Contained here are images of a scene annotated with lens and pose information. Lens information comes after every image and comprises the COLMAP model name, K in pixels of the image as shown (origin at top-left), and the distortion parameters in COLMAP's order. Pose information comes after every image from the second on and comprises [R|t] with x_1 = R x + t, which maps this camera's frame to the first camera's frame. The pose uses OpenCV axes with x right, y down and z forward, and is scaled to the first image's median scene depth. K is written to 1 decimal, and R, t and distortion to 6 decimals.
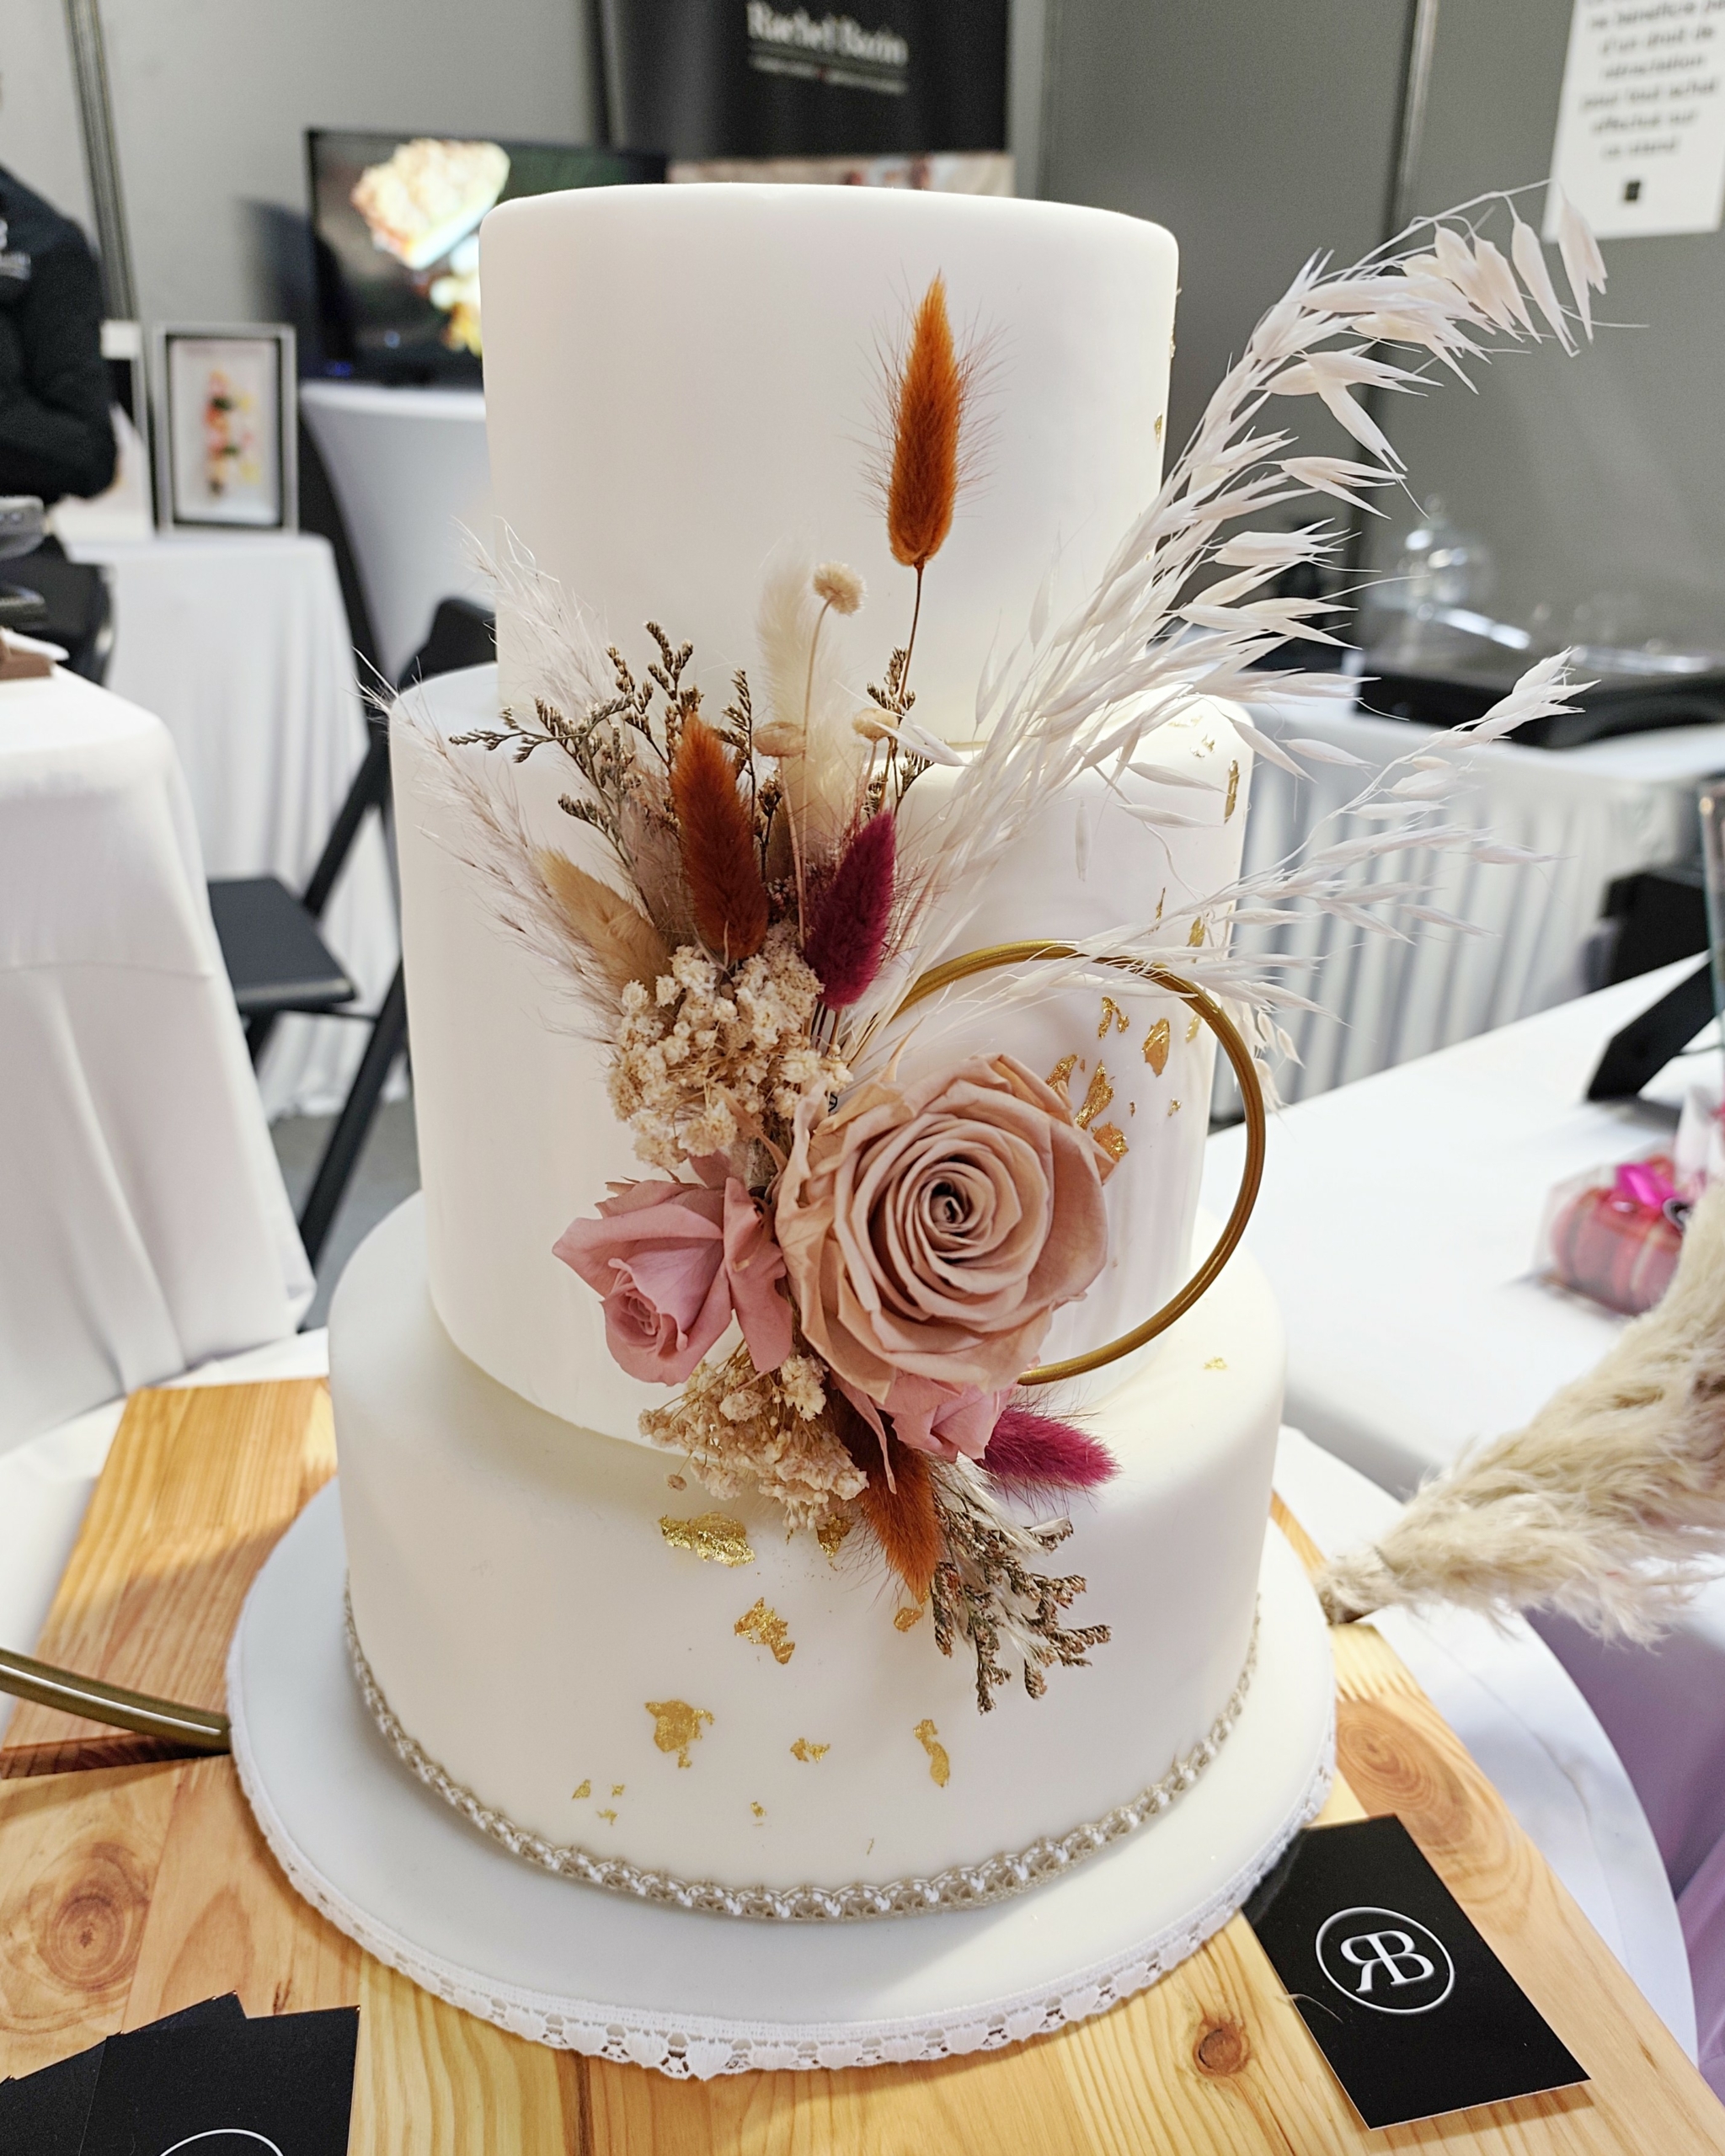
lens RADIAL K [[2108.3, 0, 862.5], [0, 2108.3, 1078.0], [0, 0, 1]] dist [0.078786, -0.243281]
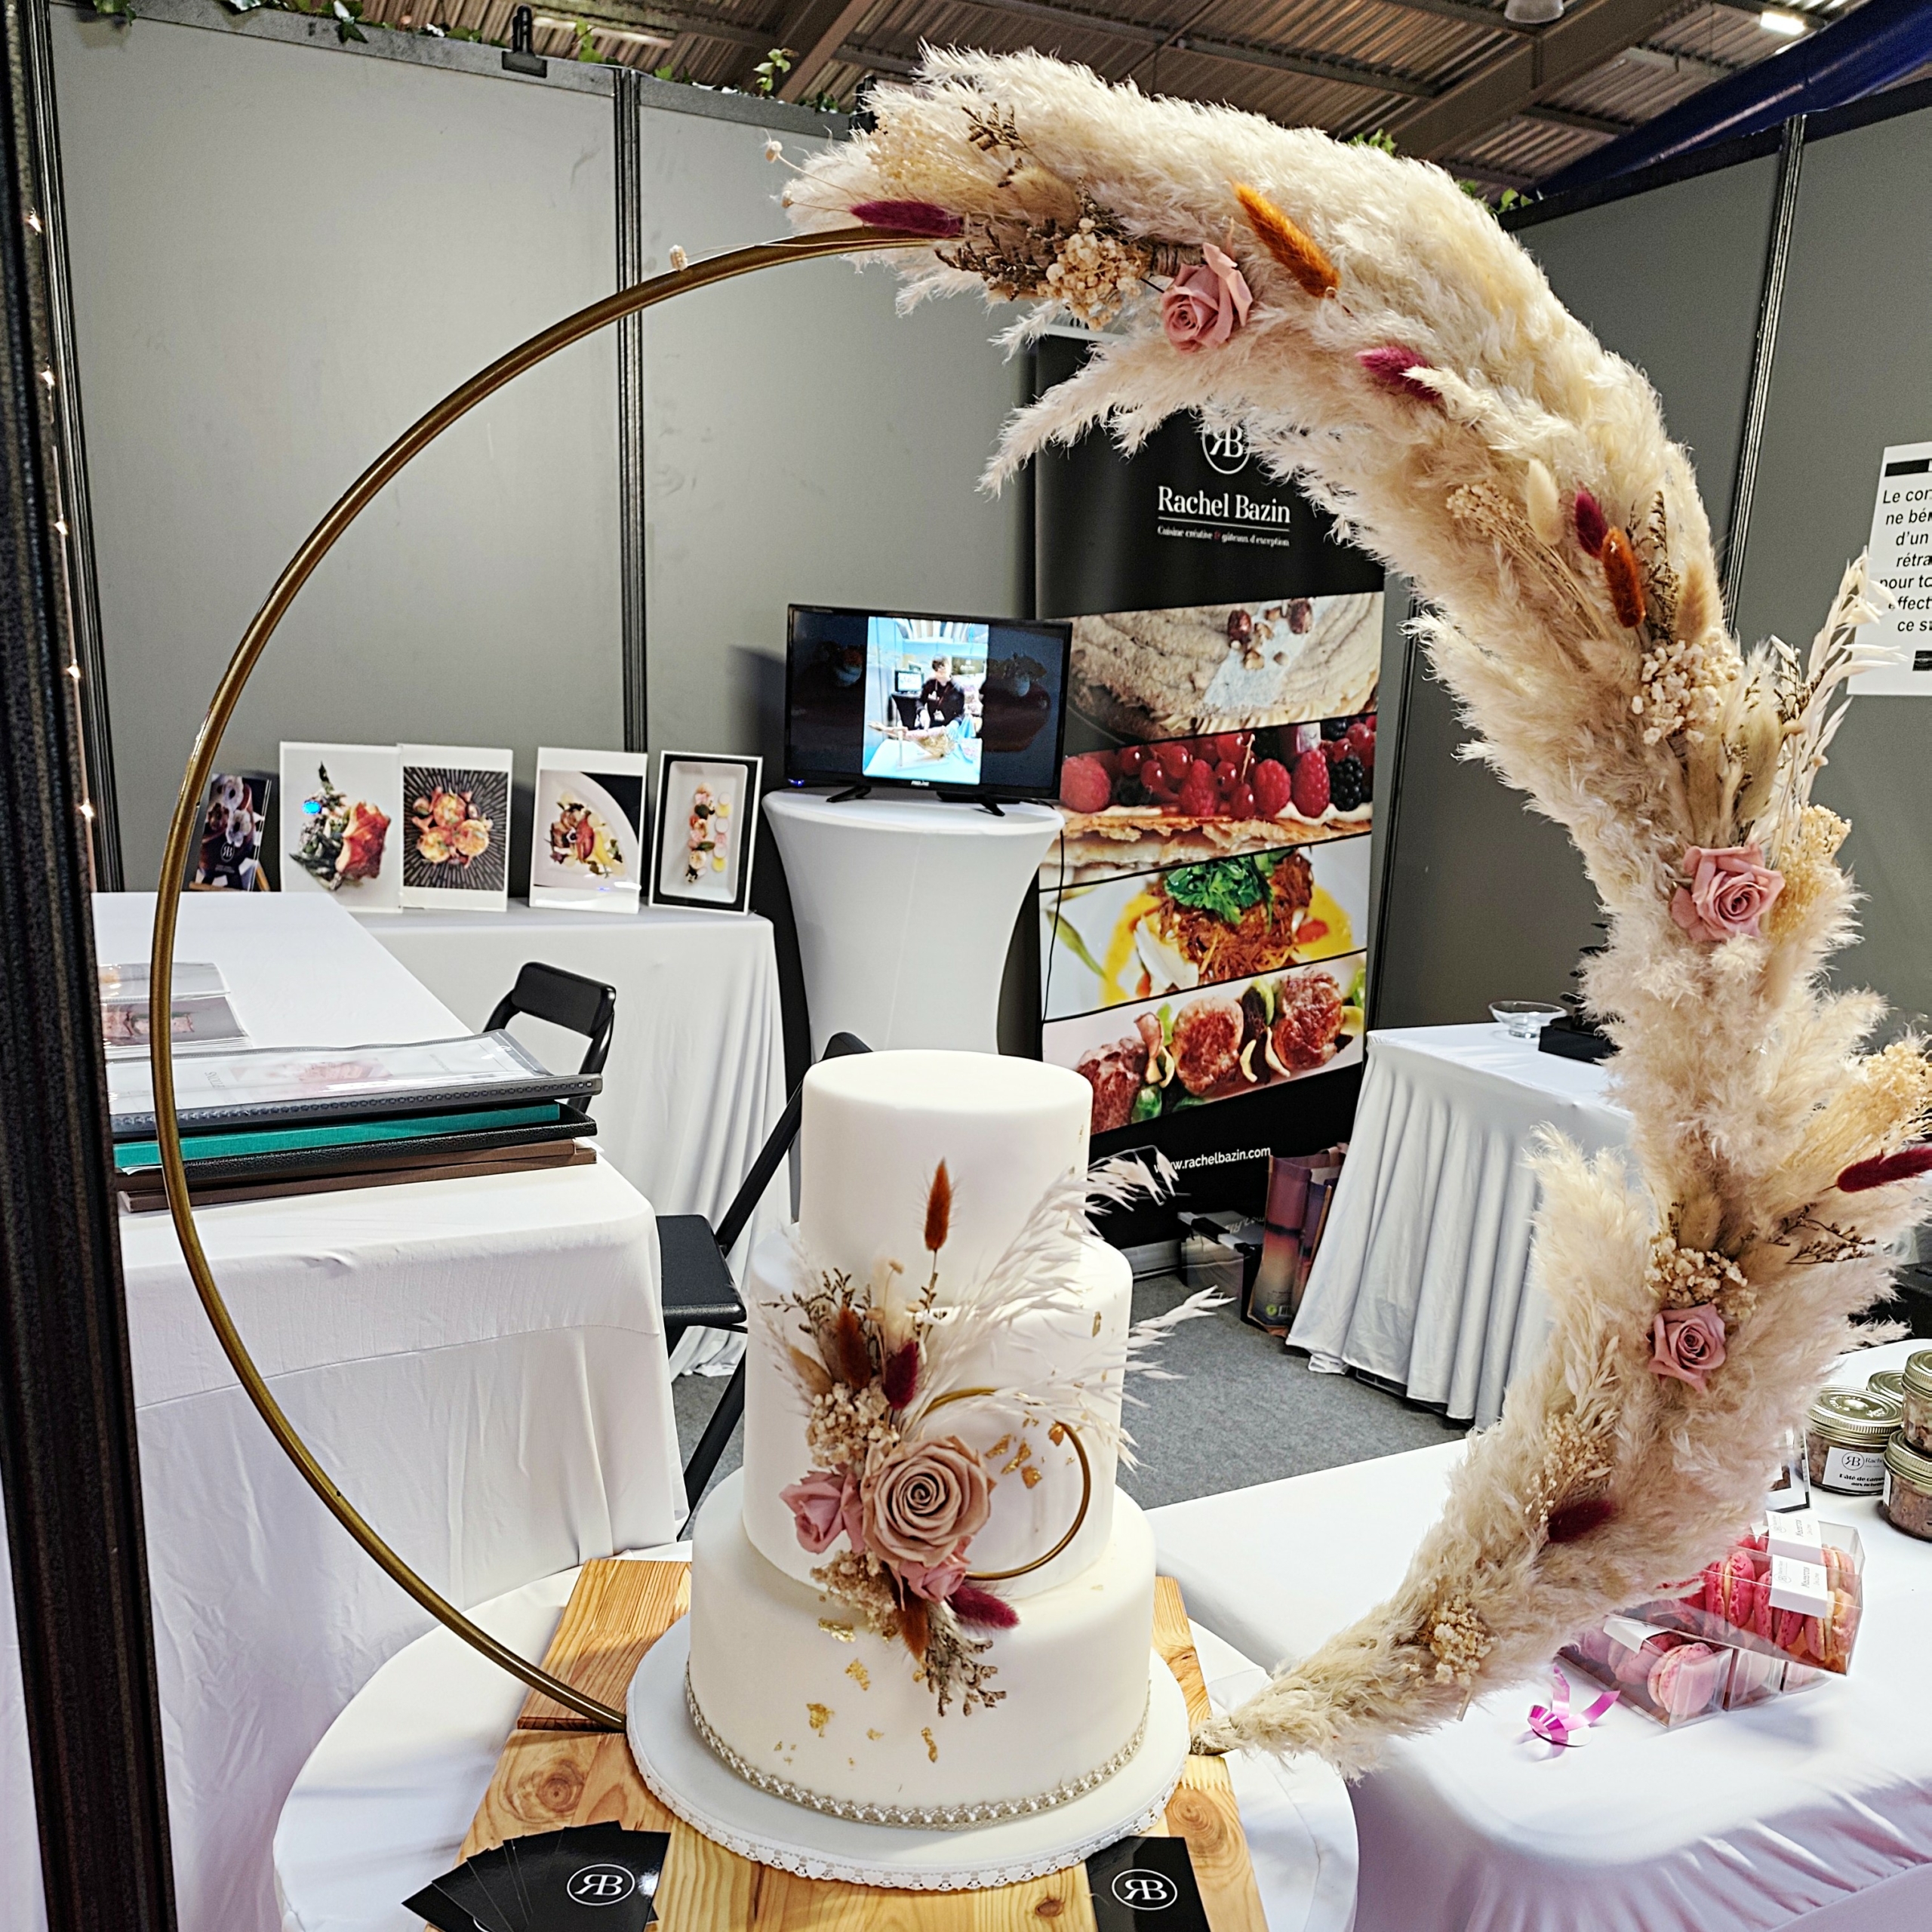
lens RADIAL K [[1999.0, 0, 966.0], [0, 1999.0, 966.0], [0, 0, 1]] dist [0.135456, -0.284563]
pose [[0.987336, 0.064775, -0.144820, 0.337712], [-0.091719, 0.977892, -0.187924, -0.094387], [0.129445, 0.198827, 0.971448, -1.289572]]
